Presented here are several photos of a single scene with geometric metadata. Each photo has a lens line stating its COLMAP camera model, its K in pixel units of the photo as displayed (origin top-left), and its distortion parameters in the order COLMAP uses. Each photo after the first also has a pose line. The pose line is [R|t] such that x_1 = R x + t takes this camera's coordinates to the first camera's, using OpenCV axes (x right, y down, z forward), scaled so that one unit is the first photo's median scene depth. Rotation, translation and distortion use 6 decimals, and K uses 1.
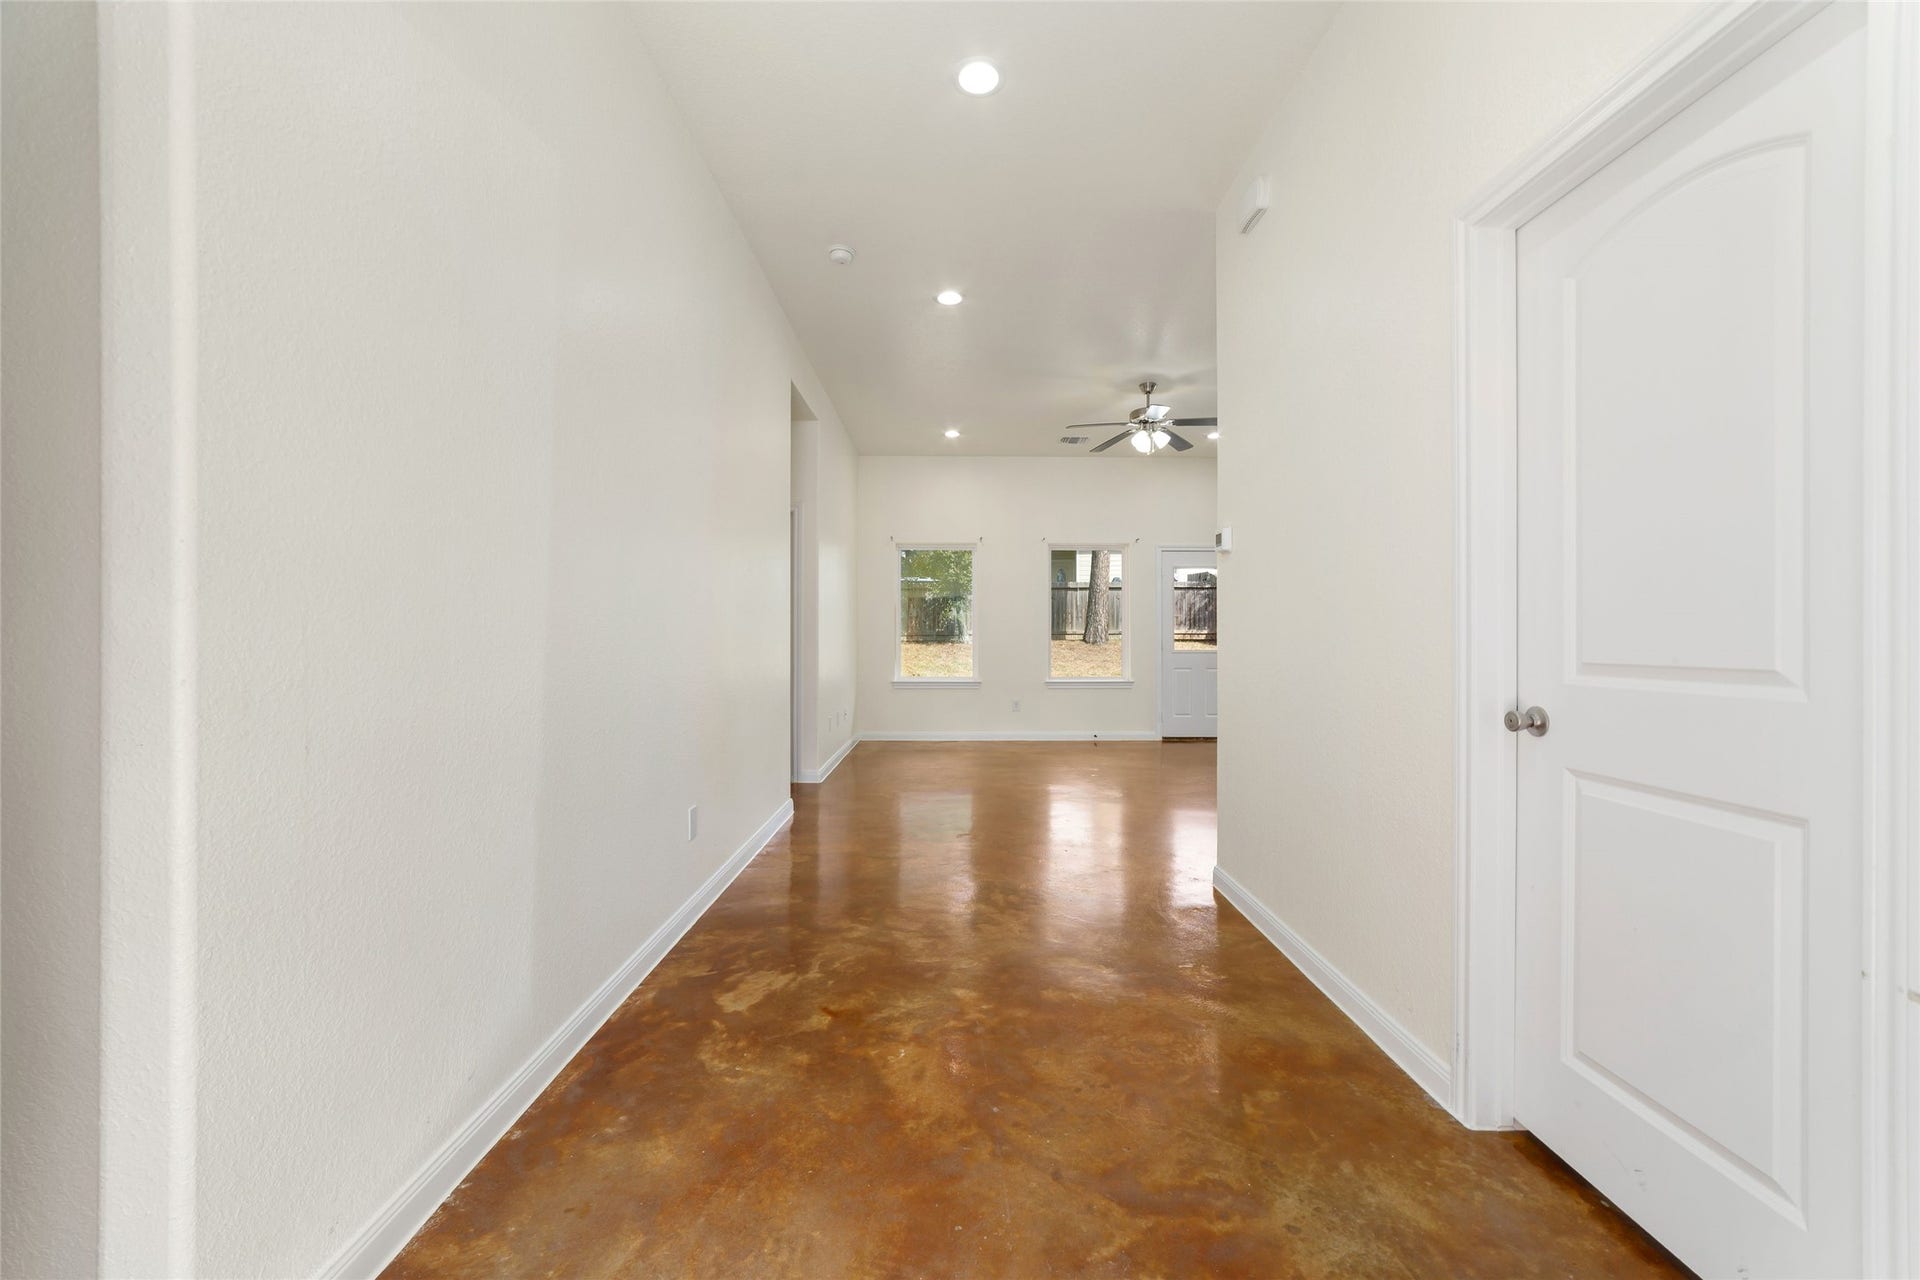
lens RADIAL K [[747.8, 0, 967.6], [0, 747.8, 638.5], [0, 0, 1]] dist [-0.023341, 0.008136]
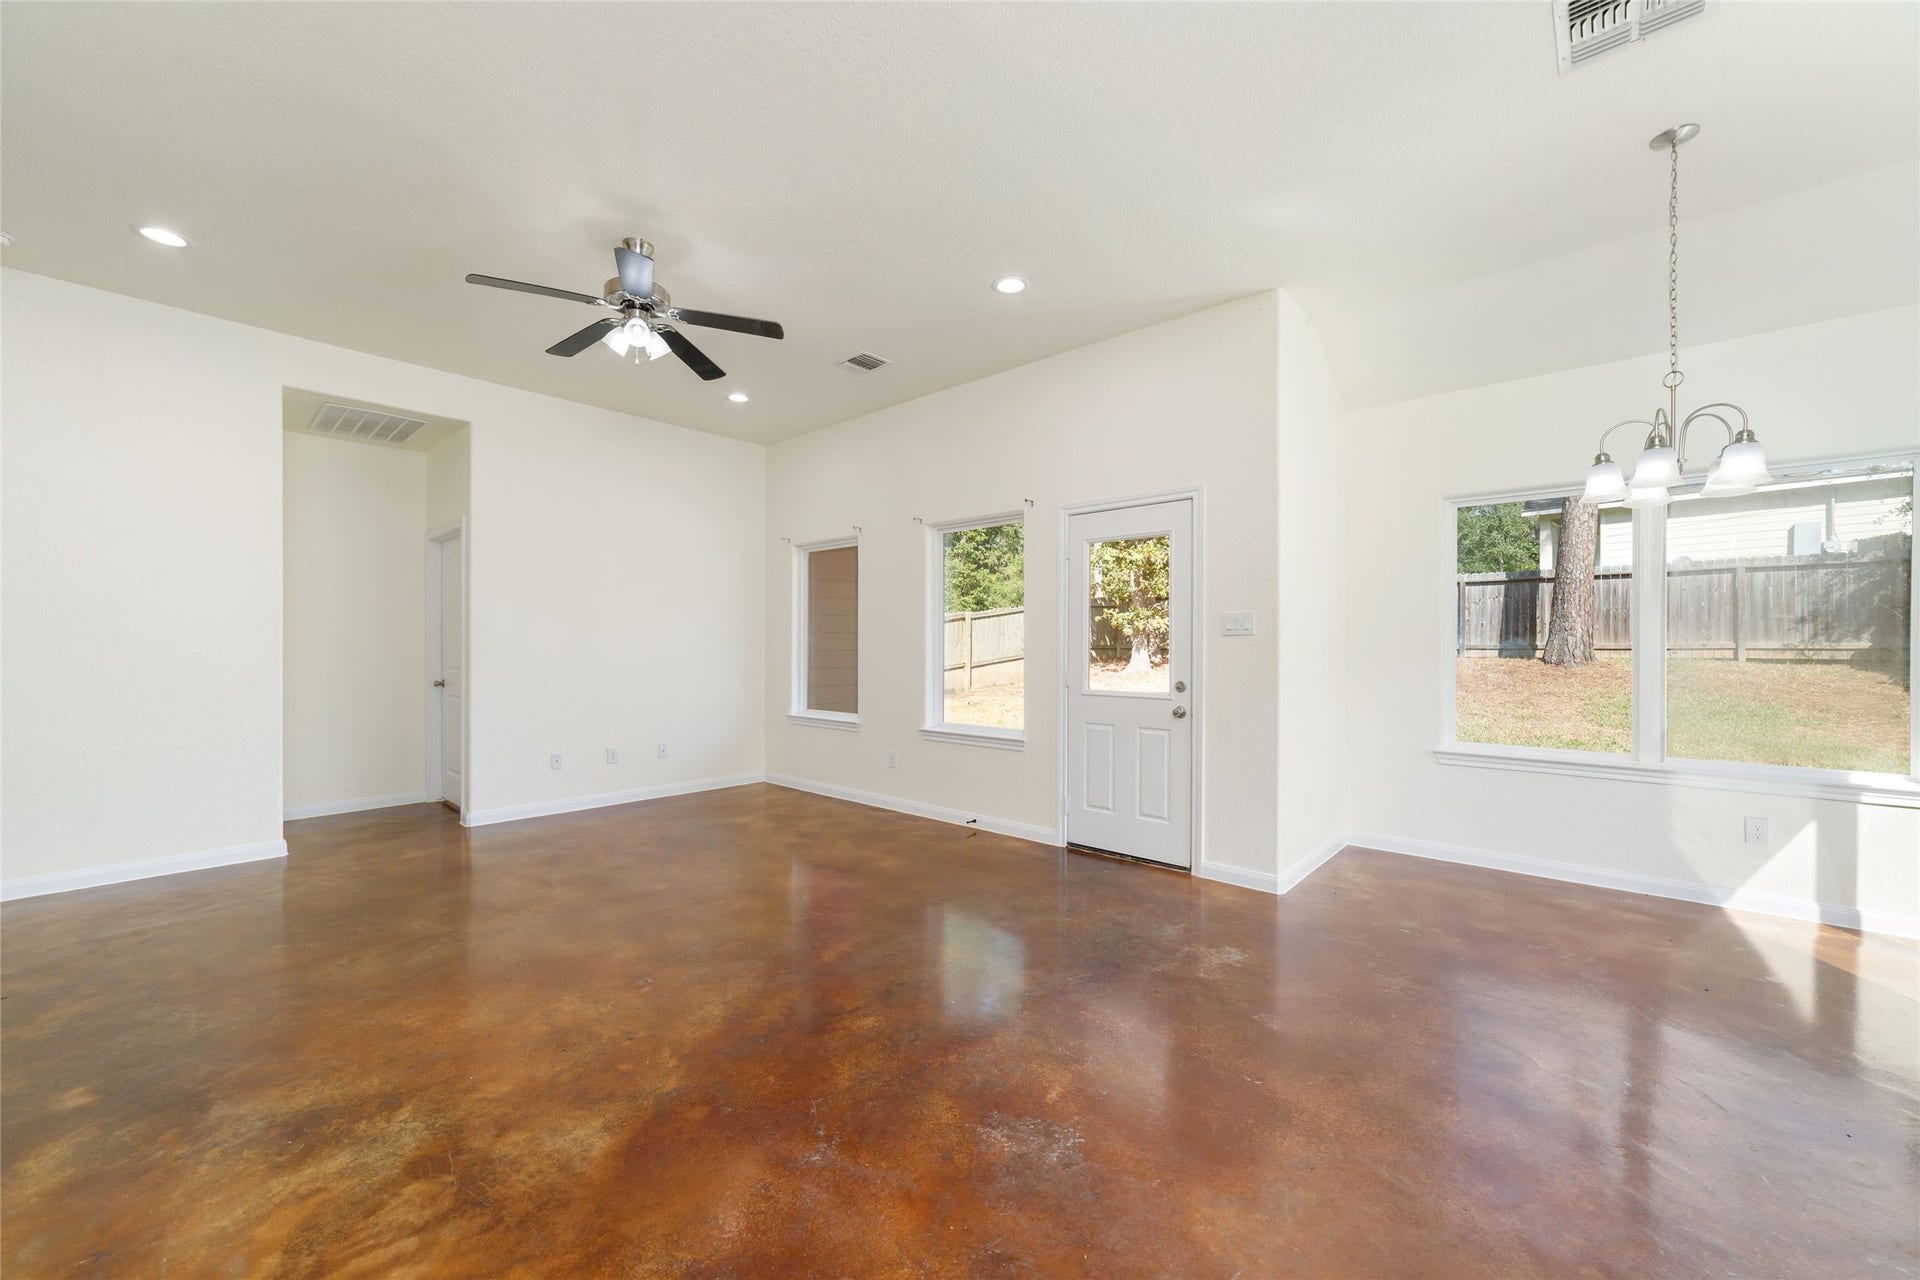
lens RADIAL K [[736.1, 0, 964.6], [0, 736.1, 646.8], [0, 0, 1]] dist [-0.025169, 0.008488]
pose [[0.734485, 0.001686, -0.678622, 0.218056], [-0.003446, 0.999993, -0.001245, -0.006000], [0.678616, 0.003253, 0.734486, 0.202035]]
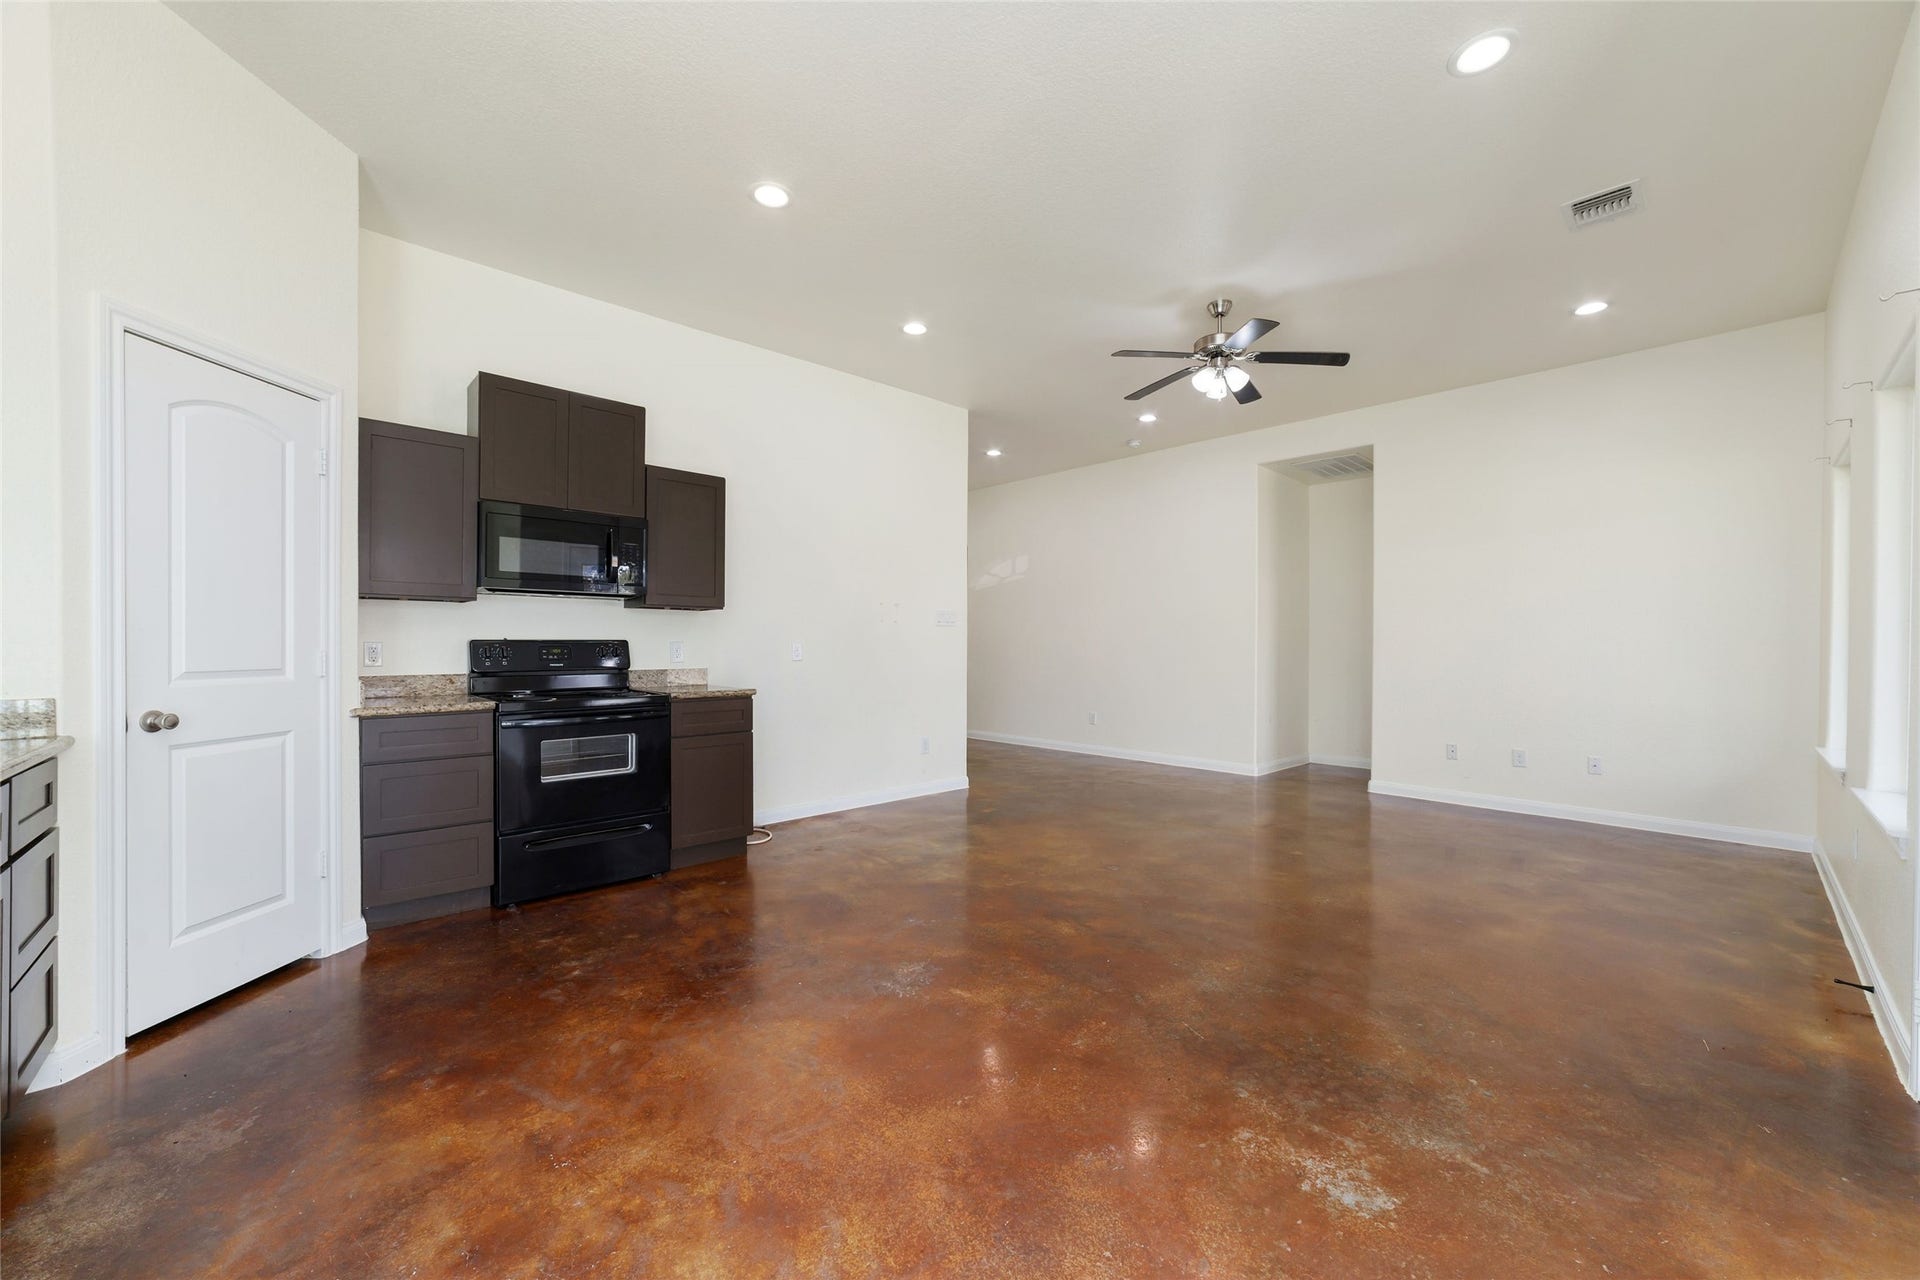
lens RADIAL K [[736.1, 0, 964.6], [0, 736.1, 646.8], [0, 0, 1]] dist [-0.025169, 0.008488]
pose [[-0.739257, -0.002200, -0.673420, 0.238751], [-0.008726, 0.999942, 0.006312, -0.002830], [0.673367, 0.010543, -0.739233, 0.361922]]
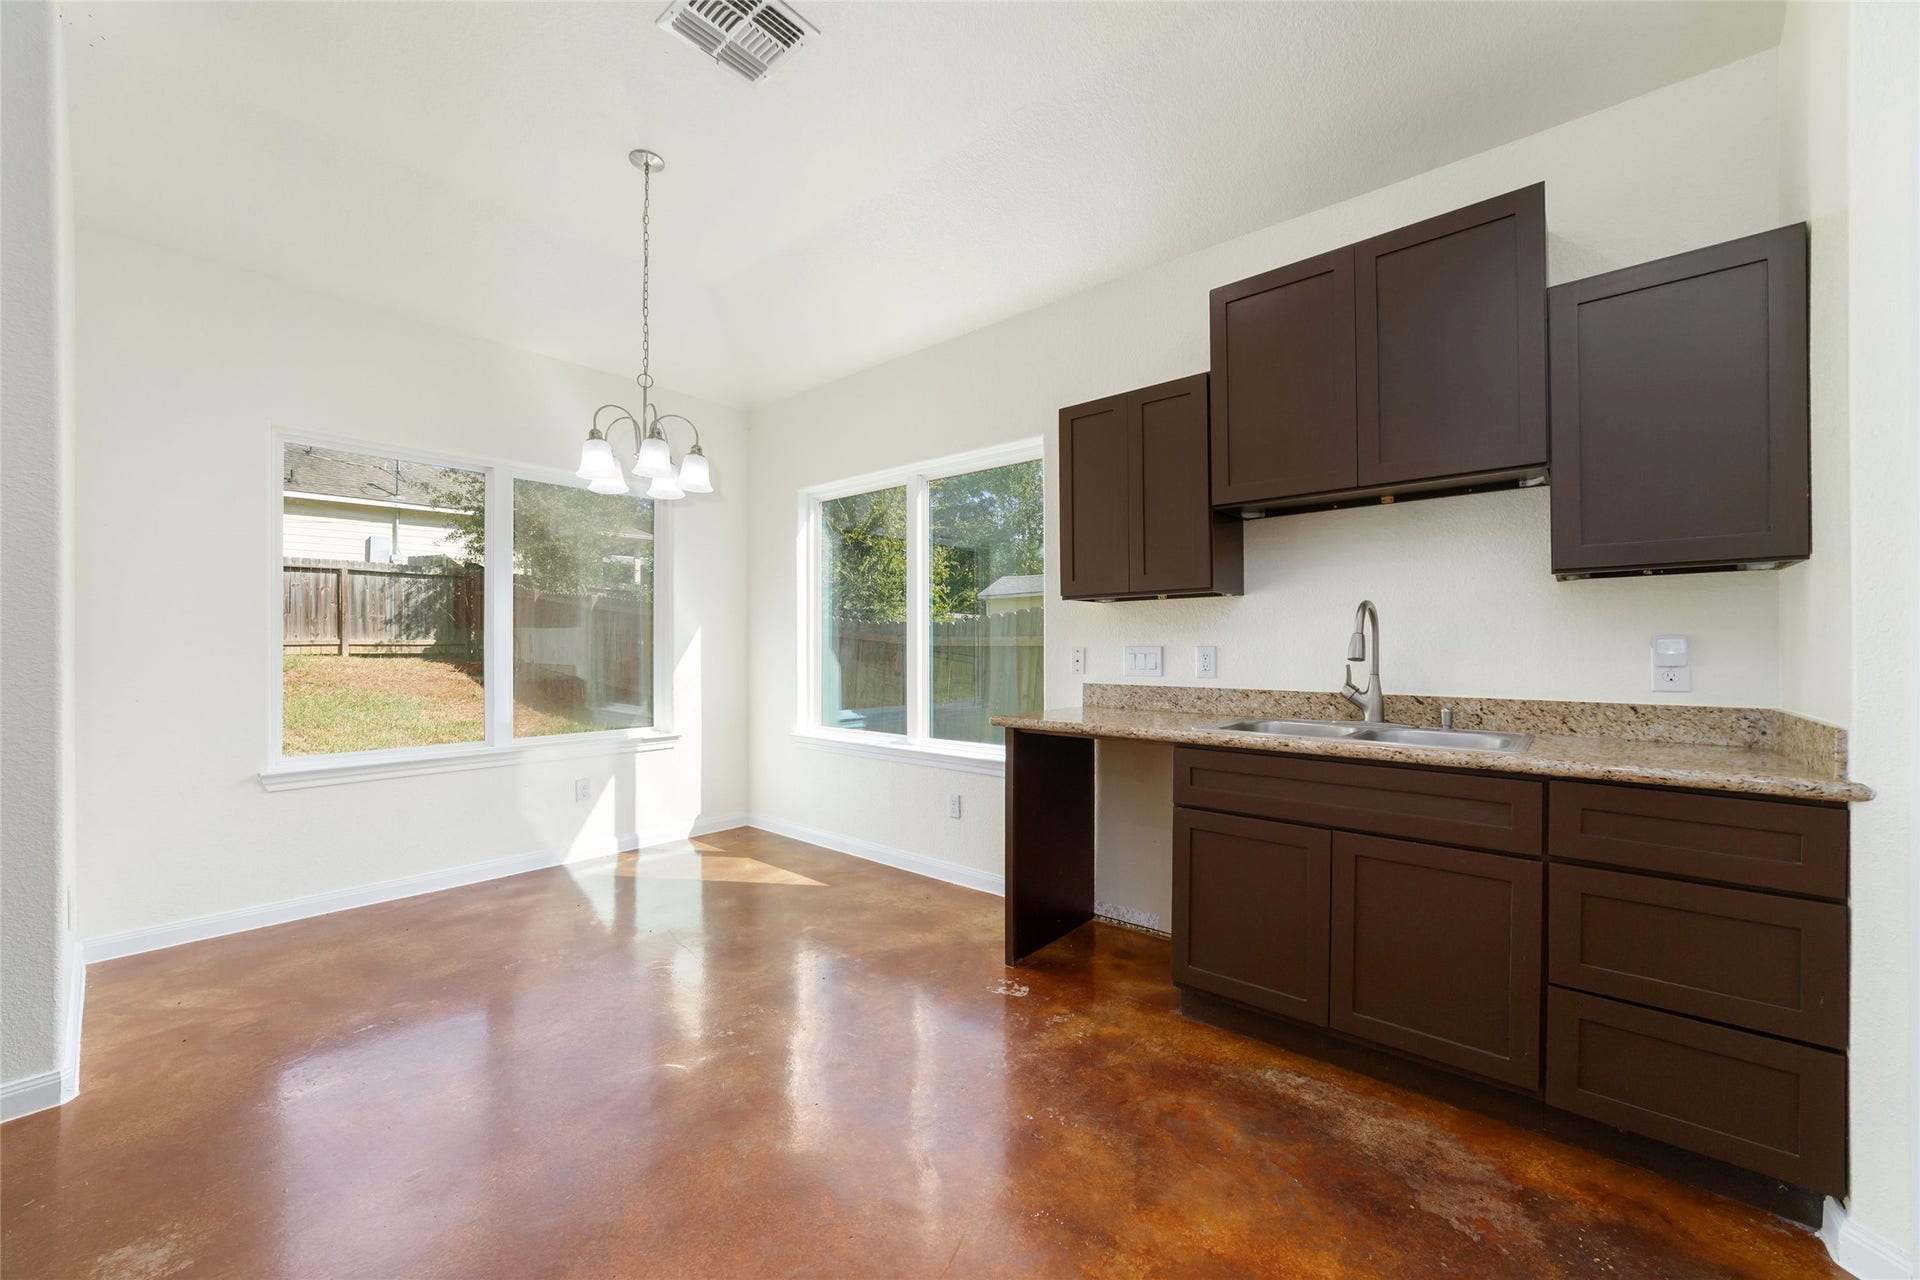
lens RADIAL K [[736.1, 0, 964.6], [0, 736.1, 646.8], [0, 0, 1]] dist [-0.025169, 0.008488]
pose [[0.660547, -0.001828, 0.750782, 0.162857], [0.004134, 0.999991, -0.001202, -0.002493], [-0.750773, 0.003898, 0.660549, 0.239316]]
